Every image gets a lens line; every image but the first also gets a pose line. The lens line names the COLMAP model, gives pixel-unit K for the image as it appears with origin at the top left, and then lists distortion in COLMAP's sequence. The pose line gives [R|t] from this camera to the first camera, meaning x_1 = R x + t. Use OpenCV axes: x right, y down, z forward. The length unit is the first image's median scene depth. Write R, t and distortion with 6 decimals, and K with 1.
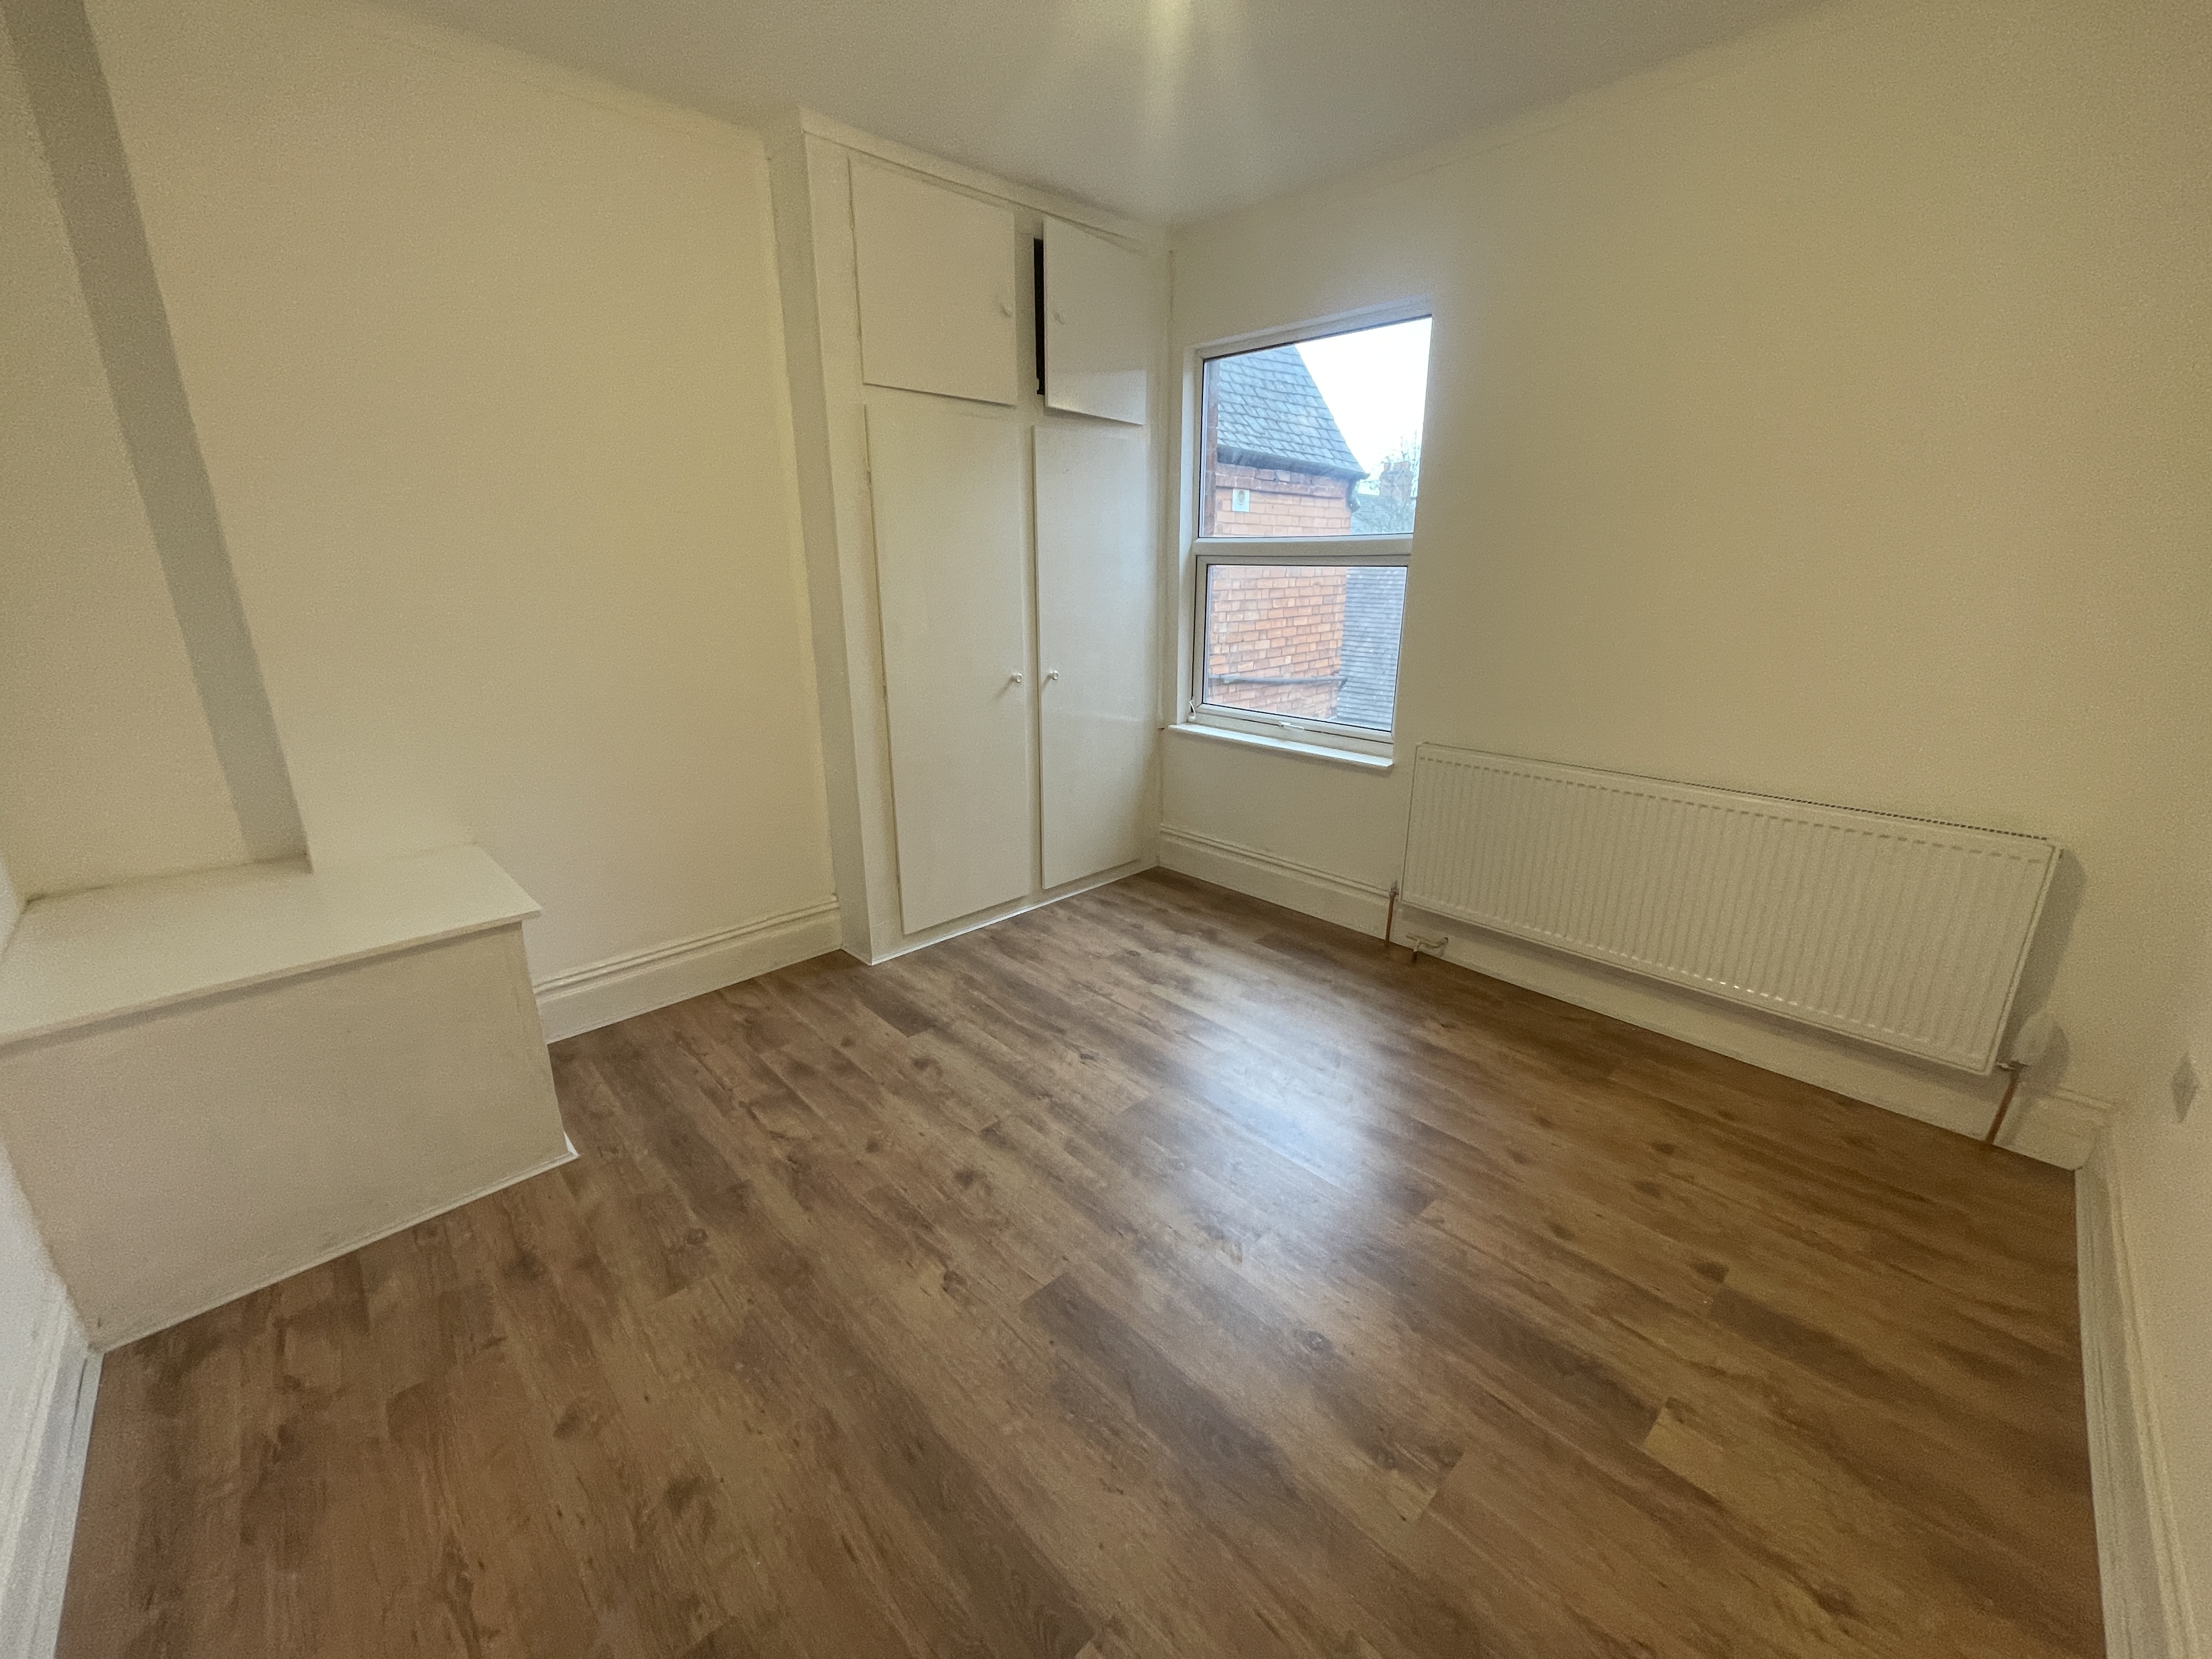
lens RADIAL K [[882.5, 0, 1106.0], [0, 882.5, 829.5], [0, 0, 1]] dist [-0.001419, -0.000036]
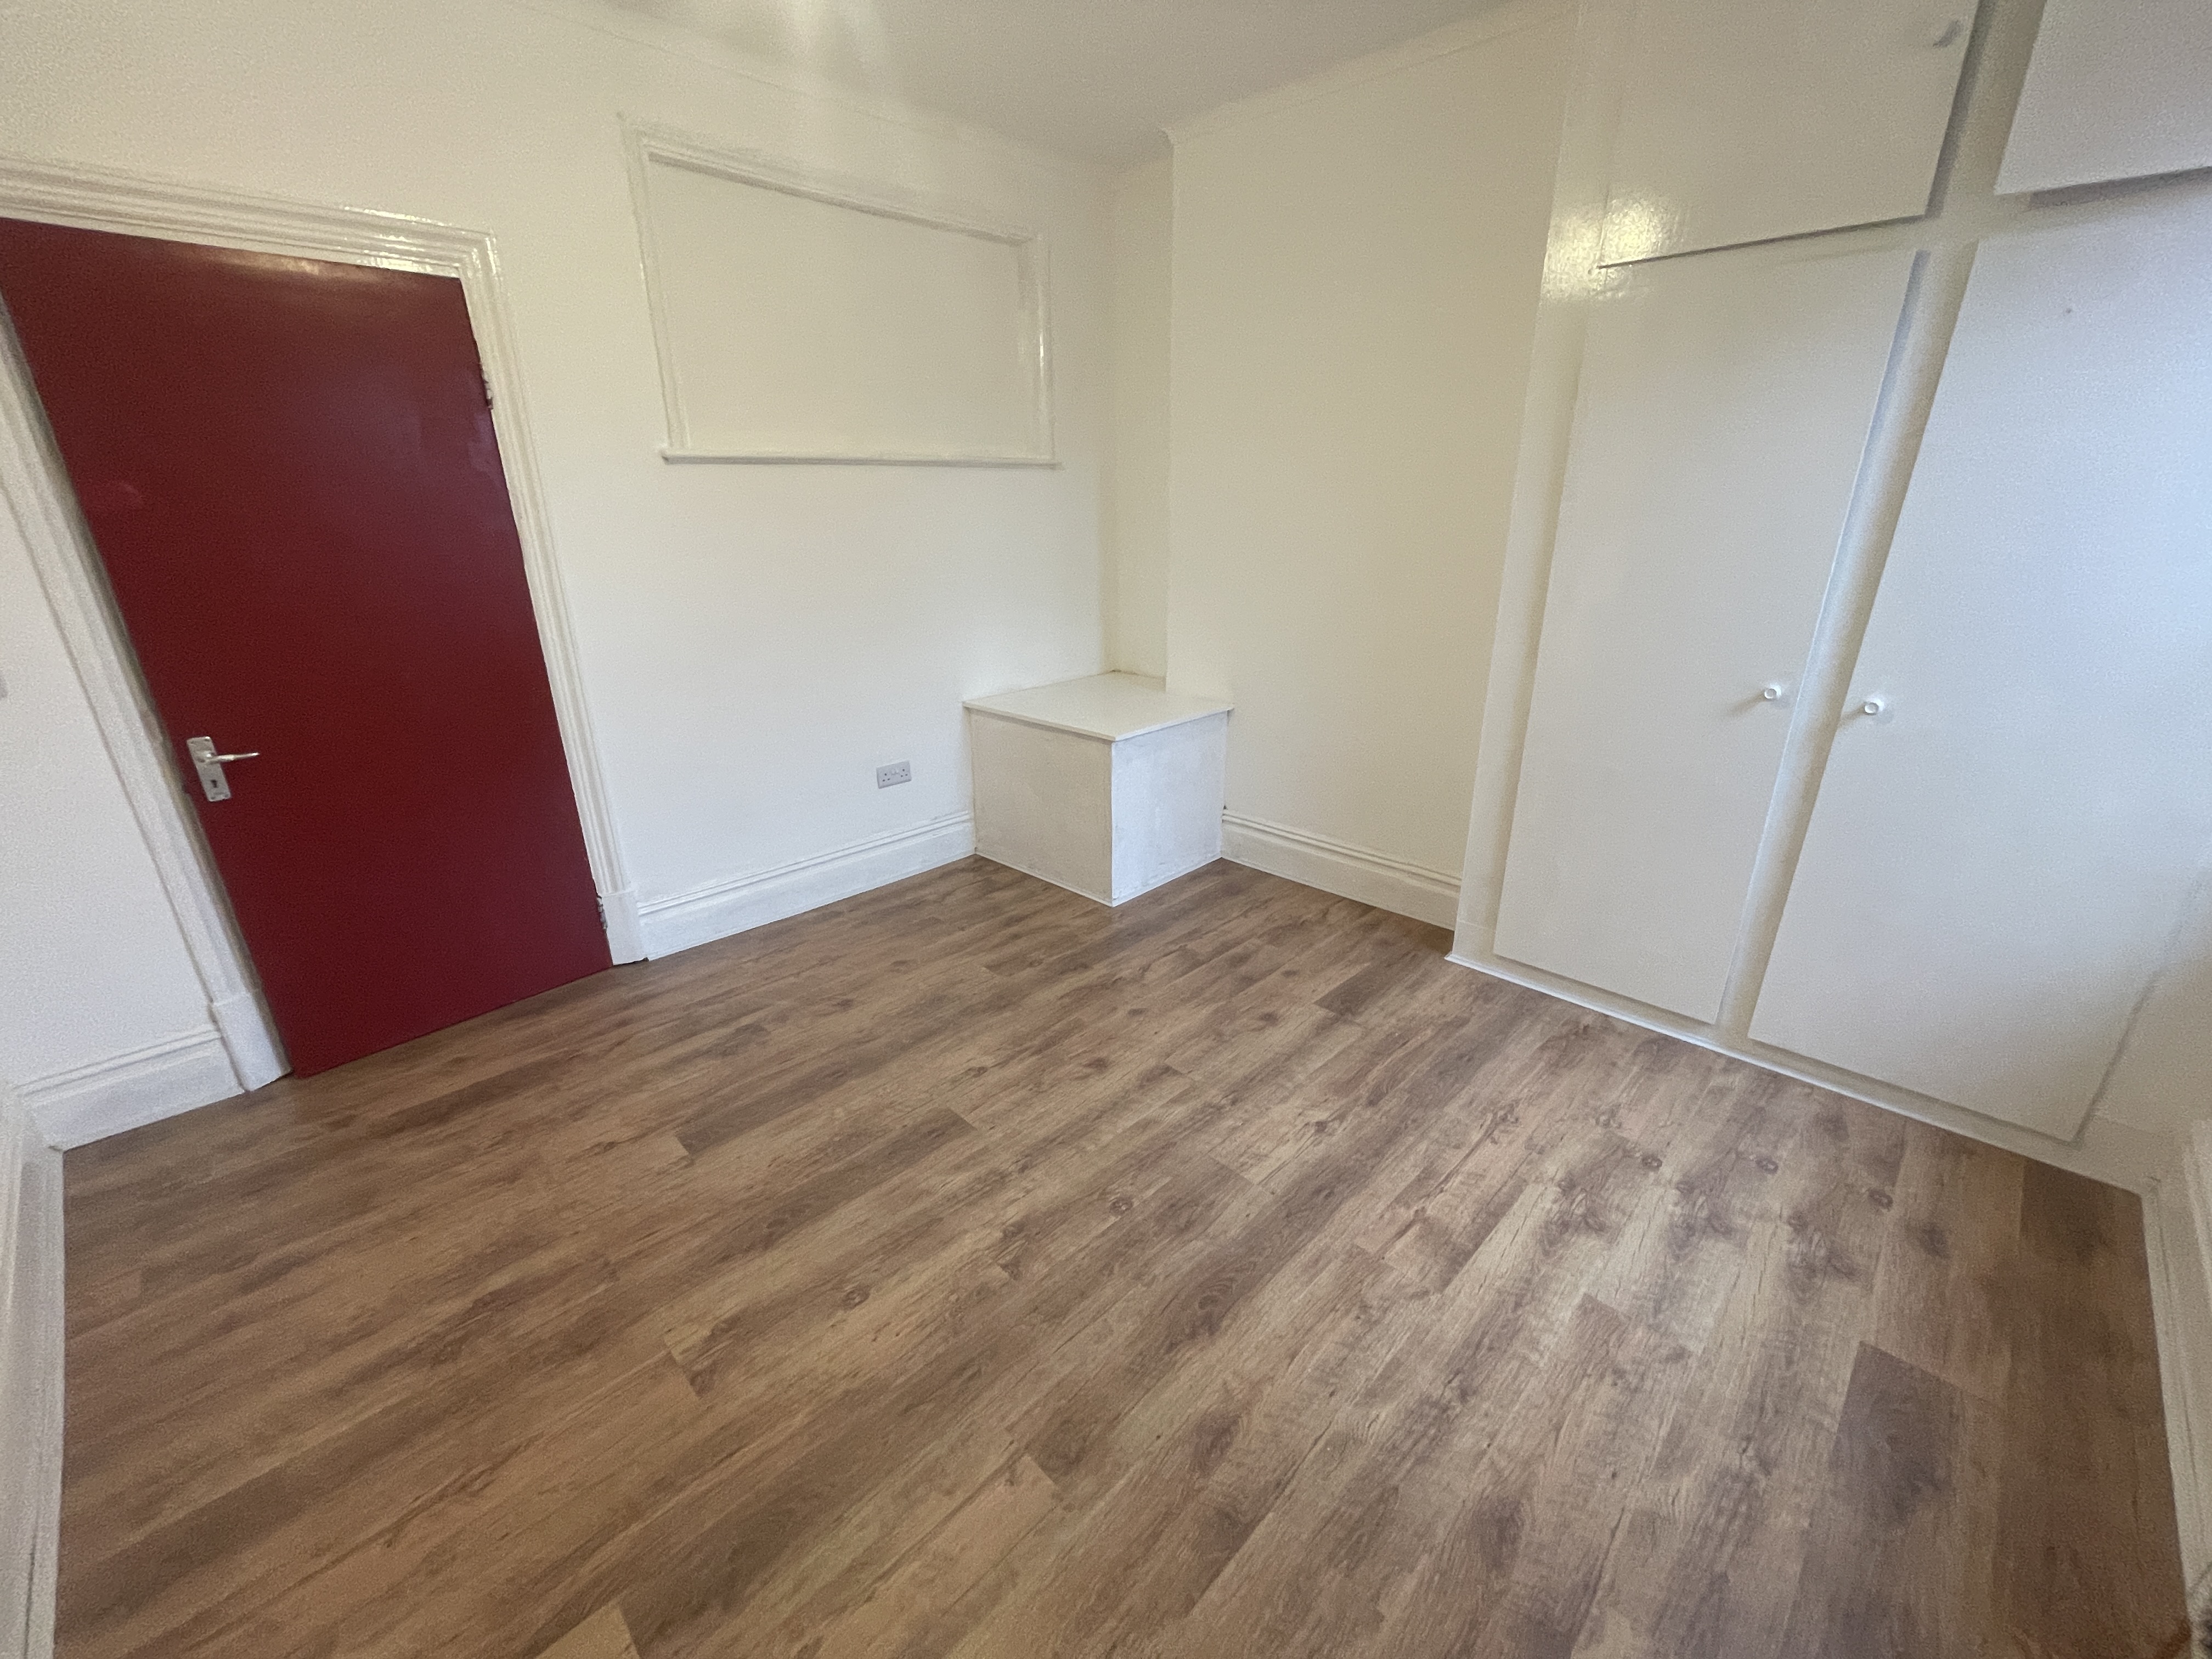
lens RADIAL K [[902.9, 0, 1106.0], [0, 902.9, 829.5], [0, 0, 1]] dist [0.000504, 0.000623]
pose [[0.030339, 0.349142, -0.936578, 0.565945], [-0.287930, 0.900344, 0.326308, -0.172562], [0.957171, 0.259769, 0.127845, 0.556476]]
